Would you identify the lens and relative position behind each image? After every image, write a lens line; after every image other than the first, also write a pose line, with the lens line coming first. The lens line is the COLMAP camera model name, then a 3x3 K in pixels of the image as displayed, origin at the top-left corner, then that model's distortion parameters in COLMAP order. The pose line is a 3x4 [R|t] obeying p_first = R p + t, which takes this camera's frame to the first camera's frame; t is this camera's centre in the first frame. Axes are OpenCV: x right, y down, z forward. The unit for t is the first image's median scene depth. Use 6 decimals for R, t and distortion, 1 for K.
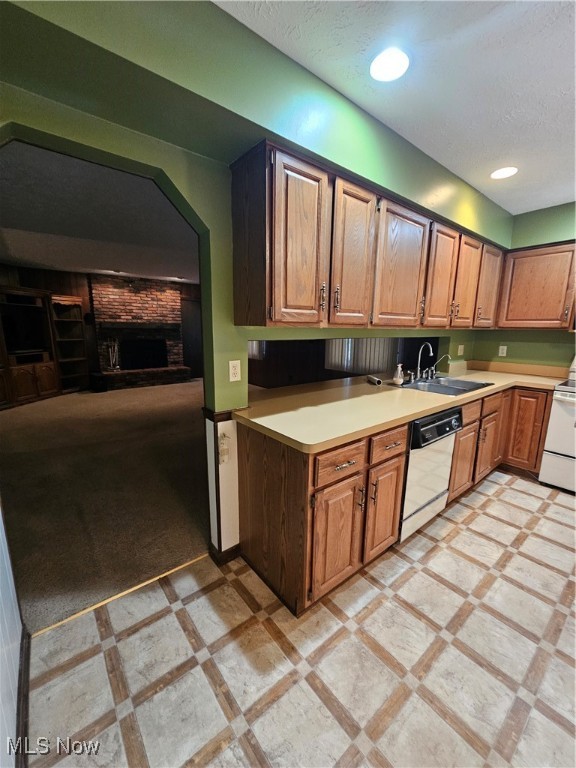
lens RADIAL K [[311.0, 0, 289.2], [0, 311.0, 388.3], [0, 0, 1]] dist [-0.003337, -0.000192]
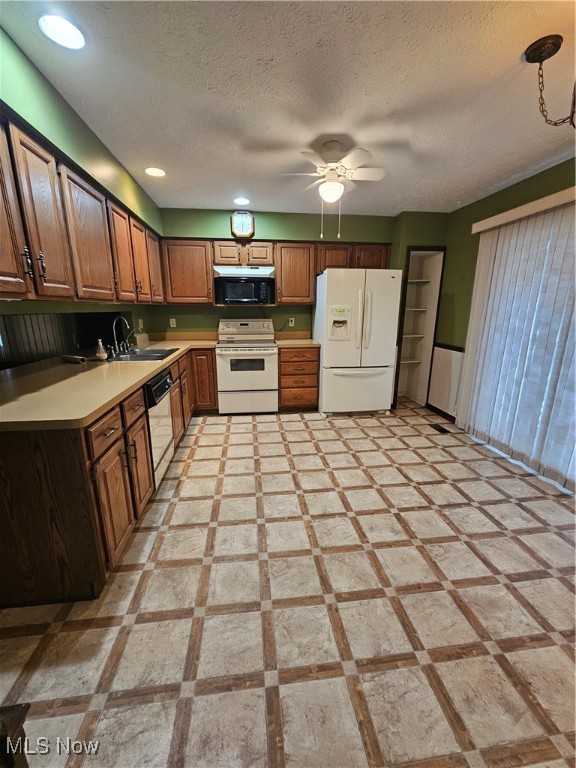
lens RADIAL K [[313.4, 0, 287.2], [0, 313.4, 389.1], [0, 0, 1]] dist [-0.001455, -0.000036]
pose [[0.530140, -0.221087, 0.818580, -0.267305], [0.165325, 0.973832, 0.155948, 0.030540], [-0.831637, 0.052658, 0.552818, -0.071481]]
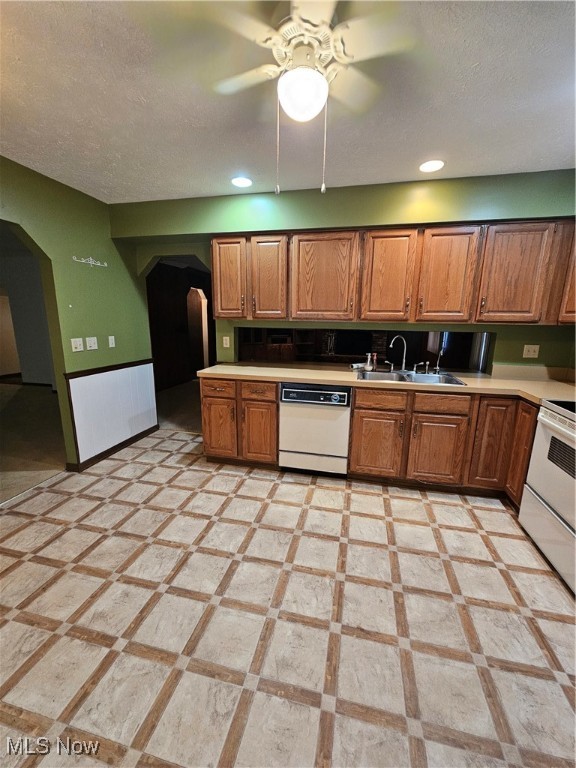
lens RADIAL K [[311.0, 0, 289.2], [0, 311.0, 388.3], [0, 0, 1]] dist [-0.003337, -0.000192]
pose [[0.615458, 0.169573, -0.769712, 1.556928], [-0.159608, 0.983163, 0.088975, -0.006523], [0.771839, 0.068092, 0.632161, 0.074931]]
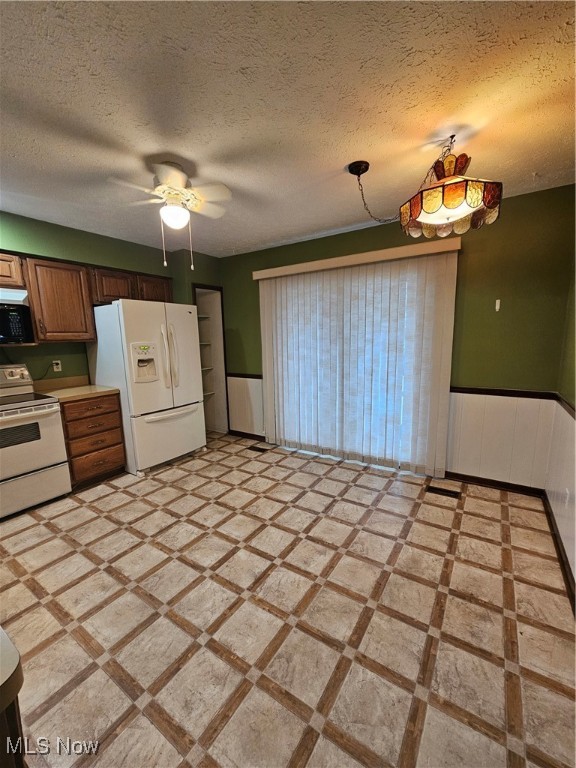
lens RADIAL K [[313.4, 0, 287.2], [0, 313.4, 389.1], [0, 0, 1]] dist [-0.001455, -0.000036]
pose [[-0.303053, -0.159169, 0.939587, -0.225647], [0.201002, 0.953096, 0.226289, -0.106379], [-0.931535, 0.257436, -0.256846, 0.502205]]
